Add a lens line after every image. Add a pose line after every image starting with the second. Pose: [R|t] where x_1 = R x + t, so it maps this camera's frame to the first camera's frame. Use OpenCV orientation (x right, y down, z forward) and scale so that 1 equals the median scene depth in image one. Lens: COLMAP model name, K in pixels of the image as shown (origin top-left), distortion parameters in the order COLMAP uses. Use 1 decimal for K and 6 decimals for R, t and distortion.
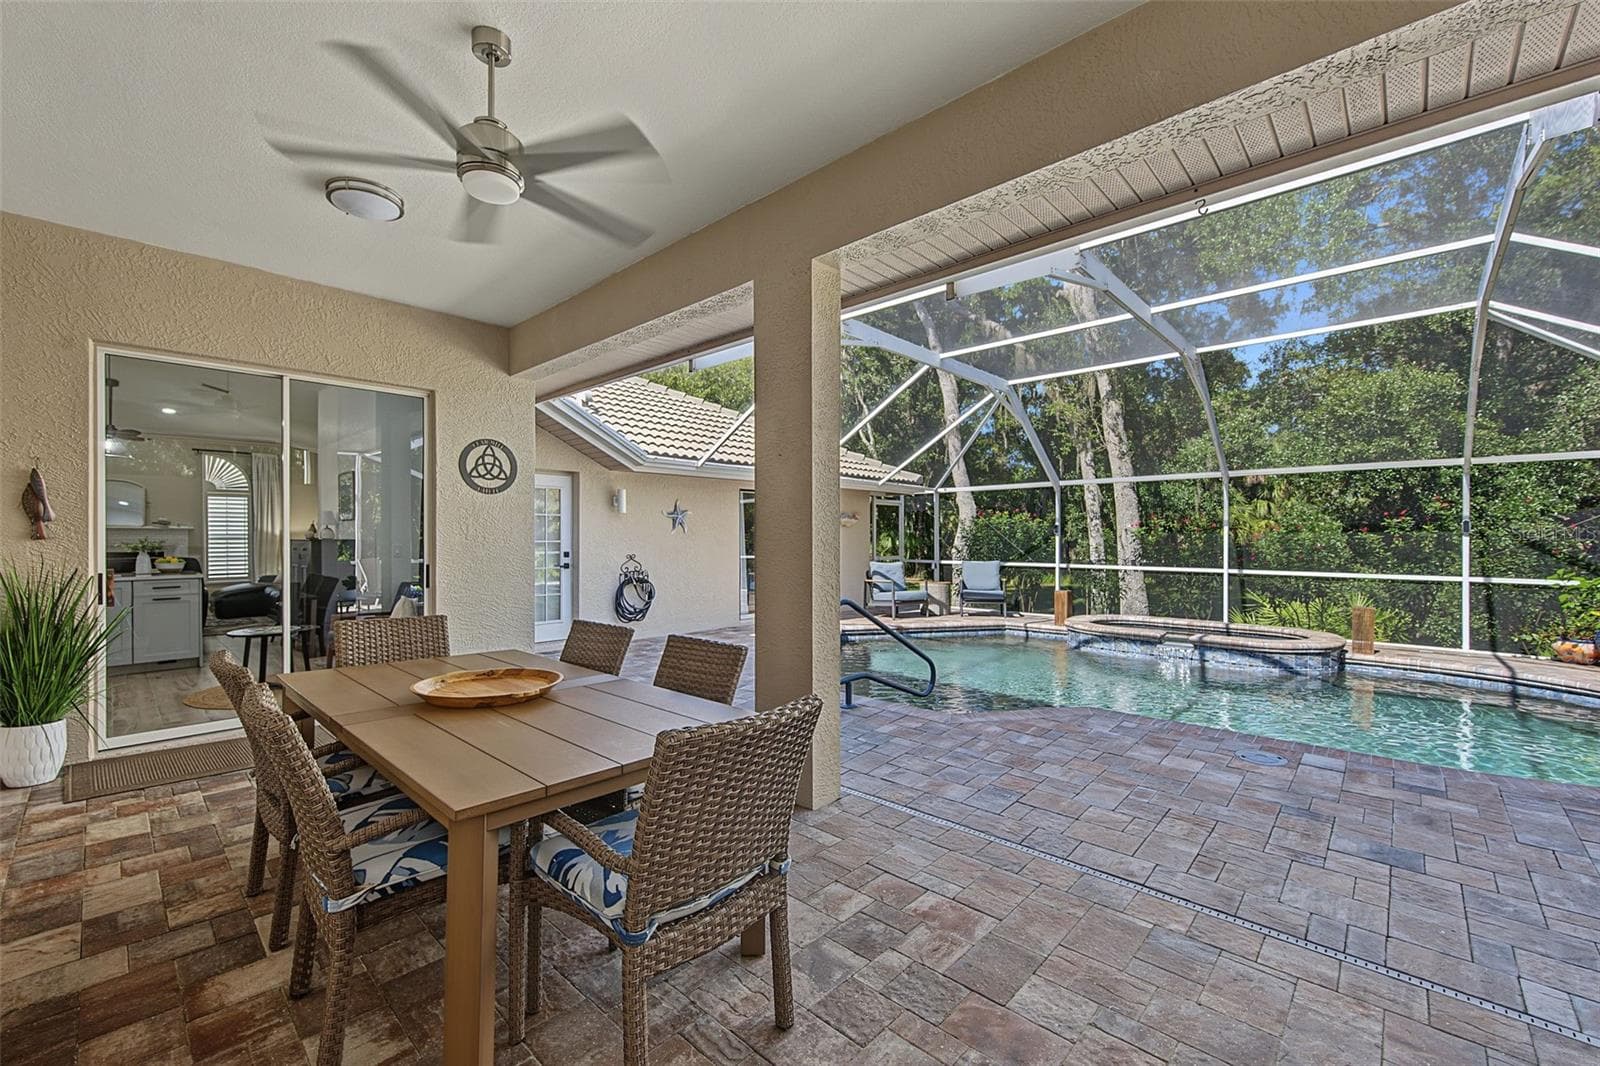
lens RADIAL K [[649.7, 0, 800.0], [0, 649.7, 533.0], [0, 0, 1]] dist [0.000445, 0.000302]
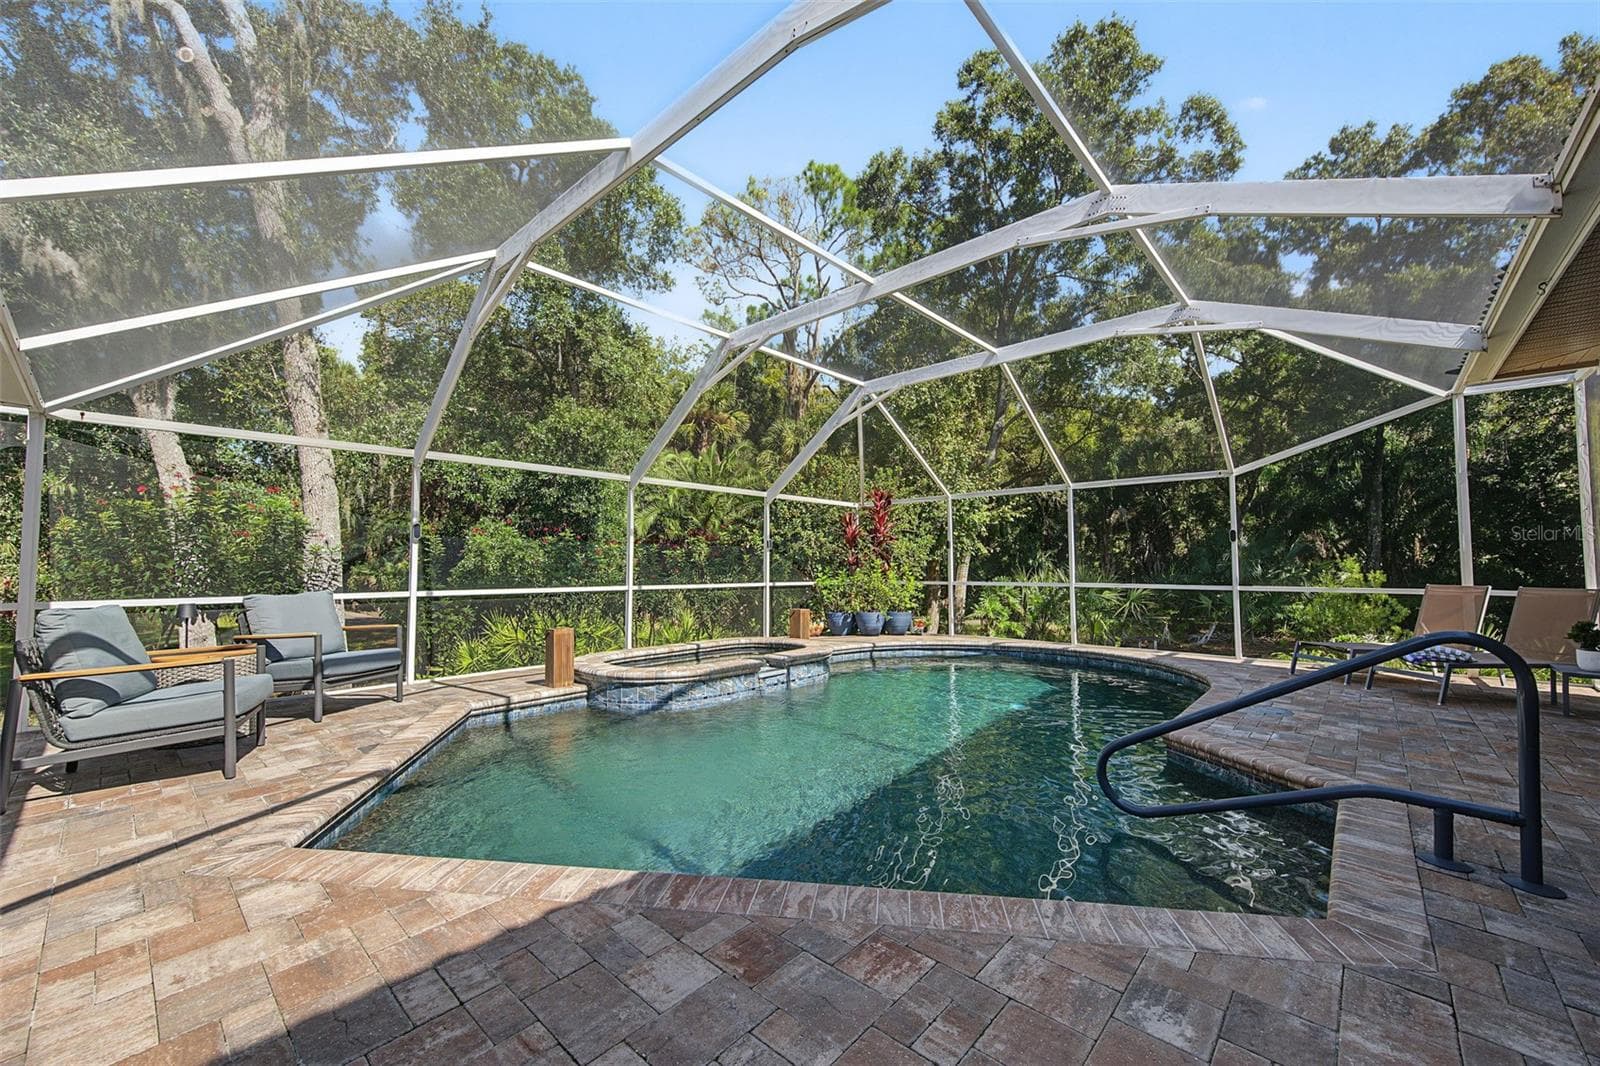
lens RADIAL K [[649.7, 0, 800.0], [0, 649.7, 533.0], [0, 0, 1]] dist [0.000445, 0.000302]
pose [[0.001574, 0.043216, 0.999065, -0.197991], [-0.004007, 0.999058, -0.043210, 0.019521], [-0.999991, -0.003935, 0.001746, 0.661047]]
